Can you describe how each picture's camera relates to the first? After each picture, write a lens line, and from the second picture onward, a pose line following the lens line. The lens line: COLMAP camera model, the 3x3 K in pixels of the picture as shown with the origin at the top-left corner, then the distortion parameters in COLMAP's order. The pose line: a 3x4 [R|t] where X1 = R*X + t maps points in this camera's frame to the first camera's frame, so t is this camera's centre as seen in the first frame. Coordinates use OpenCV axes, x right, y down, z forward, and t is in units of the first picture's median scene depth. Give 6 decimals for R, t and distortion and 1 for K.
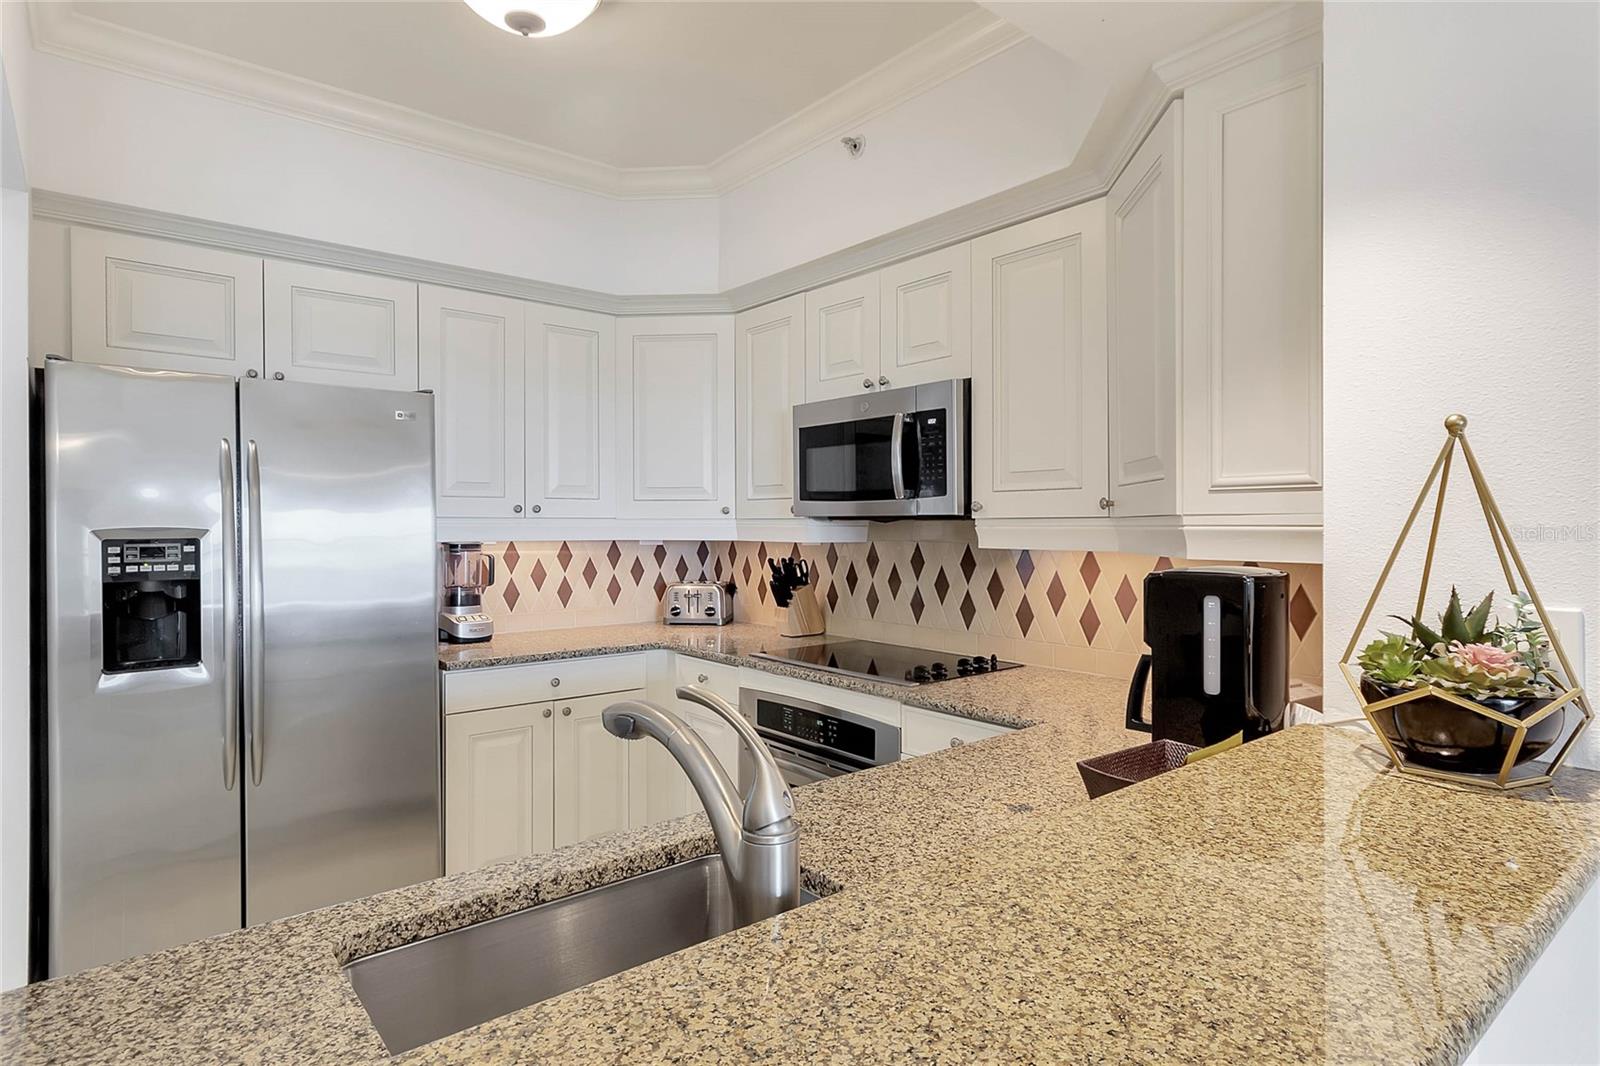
lens RADIAL K [[835.5, 0, 800.0], [0, 835.5, 533.0], [0, 0, 1]] dist [0.004477, 0.001047]
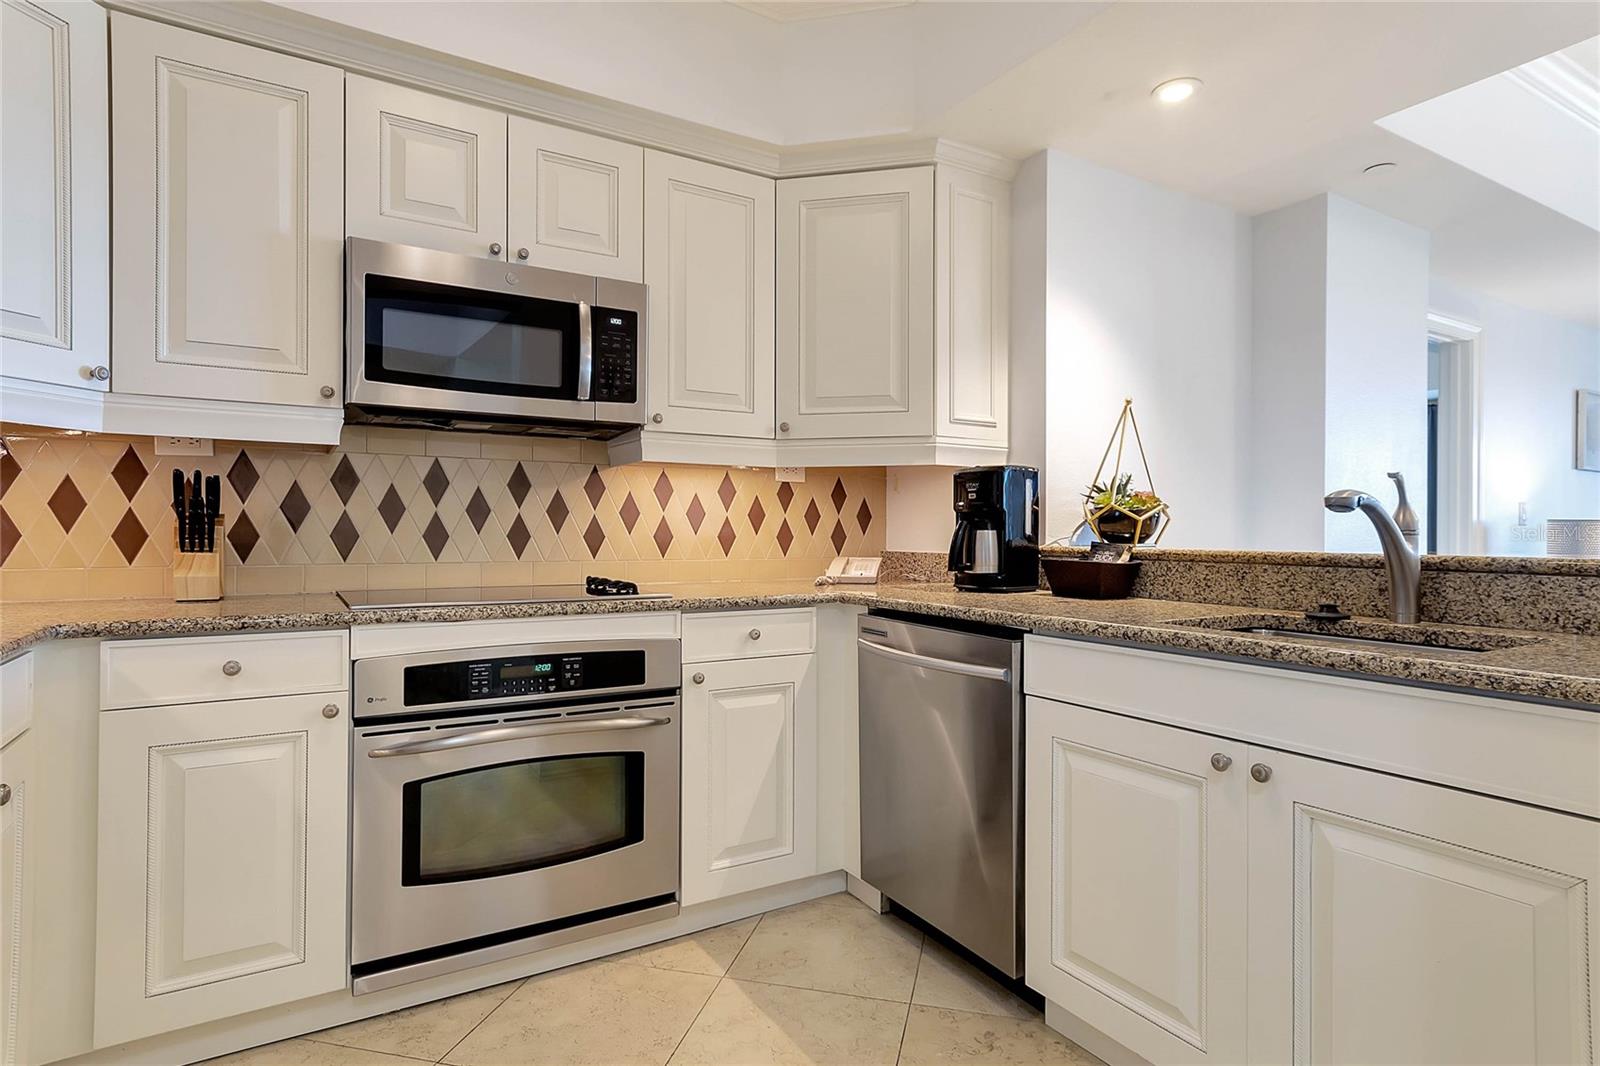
lens RADIAL K [[887.7, 0, 822.4], [0, 887.7, 529.0], [0, 0, 1]] dist [0.000551, 0.002047]
pose [[0.137290, 0.004475, 0.990521, -0.772674], [0.005264, 0.999972, -0.005247, 0.102053], [-0.990517, 0.005934, 0.137262, 0.625250]]
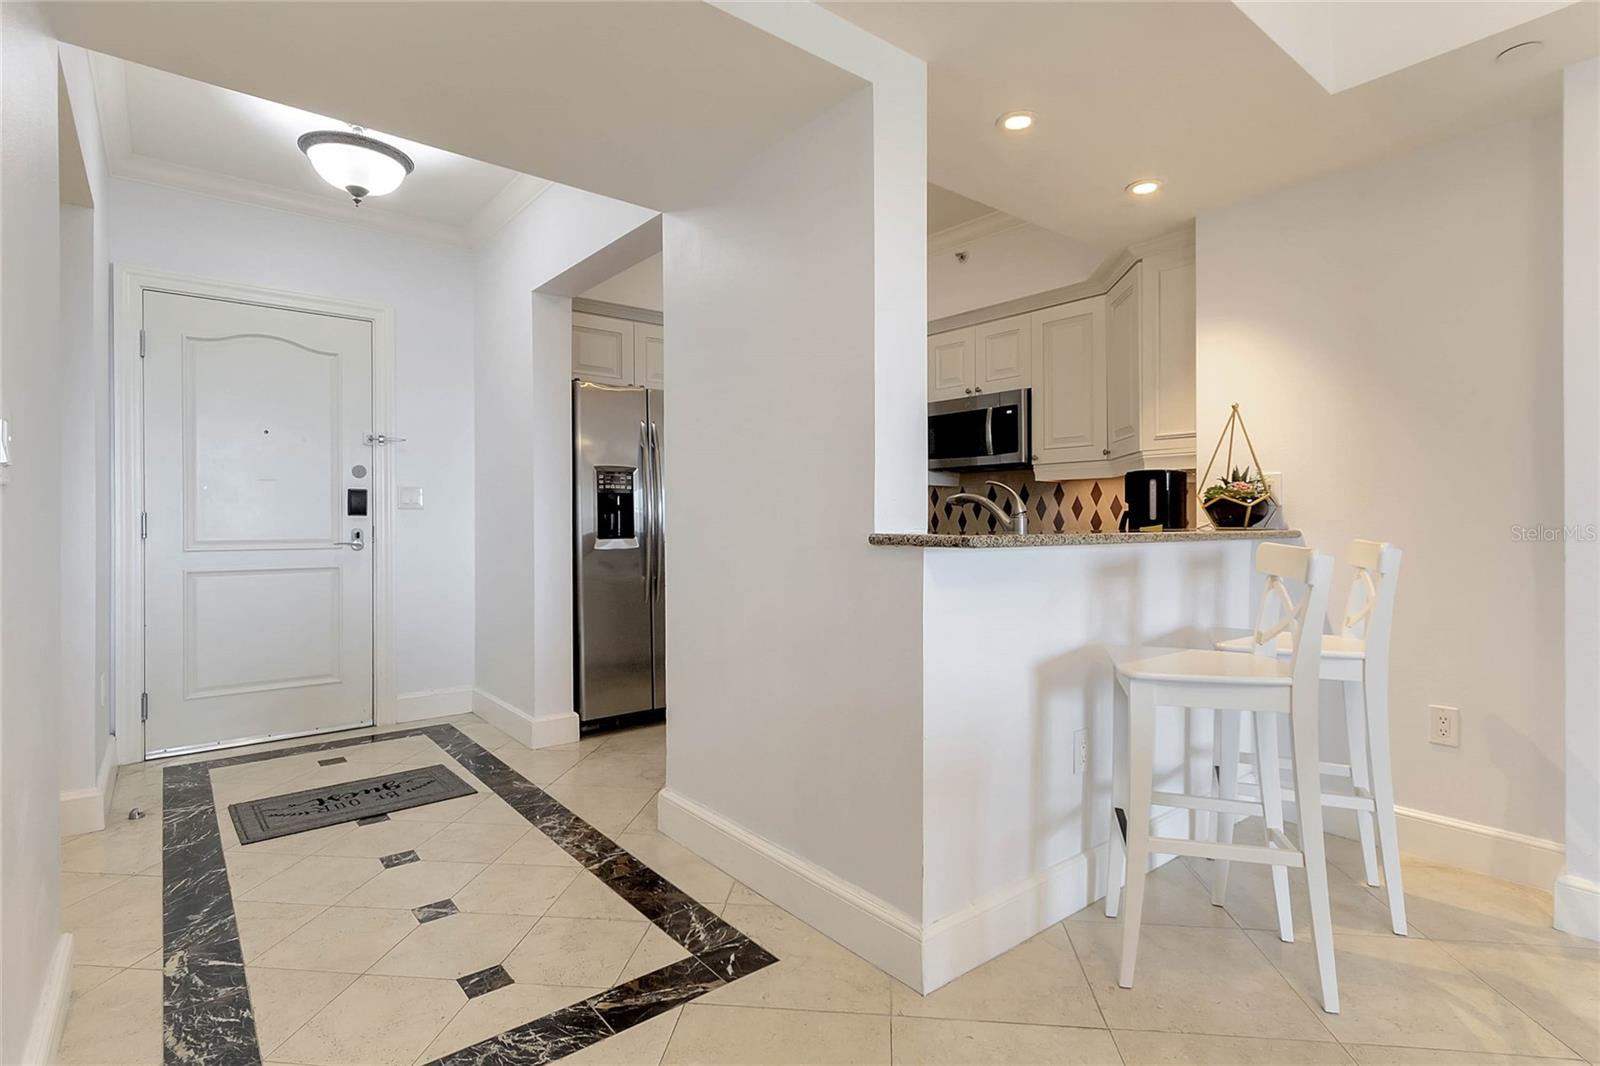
lens RADIAL K [[775.8, 0, 800.0], [0, 775.8, 523.8], [0, 0, 1]] dist [0.000519, 0.000483]
pose [[0.999922, 0.000024, -0.012485, -0.273475], [-0.000102, 0.999980, -0.006304, 0.119654], [0.012485, 0.006305, 0.999902, -0.687177]]
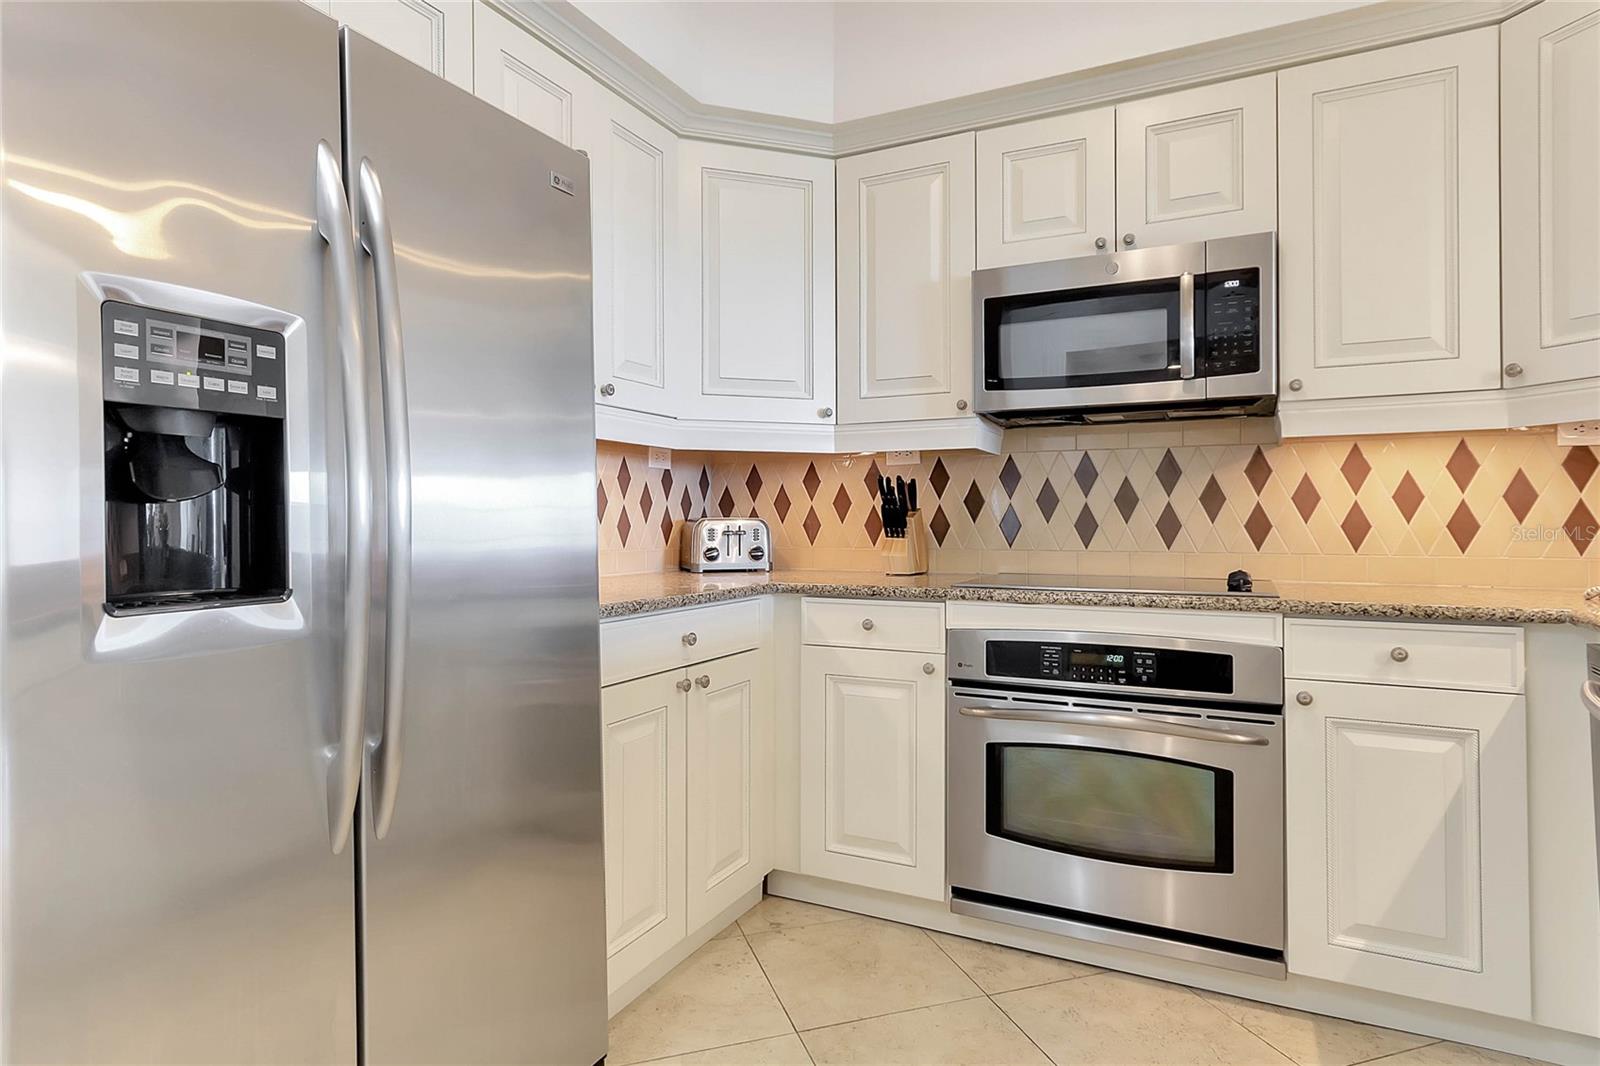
lens RADIAL K [[863.8, 0, 797.6], [0, 863.8, 516.3], [0, 0, 1]] dist [0.006750, 0.001739]
pose [[0.917463, 0.000775, 0.397821, -0.567805], [0.005372, 0.999883, -0.014336, 0.104891], [-0.397785, 0.015290, 0.917351, 0.379727]]
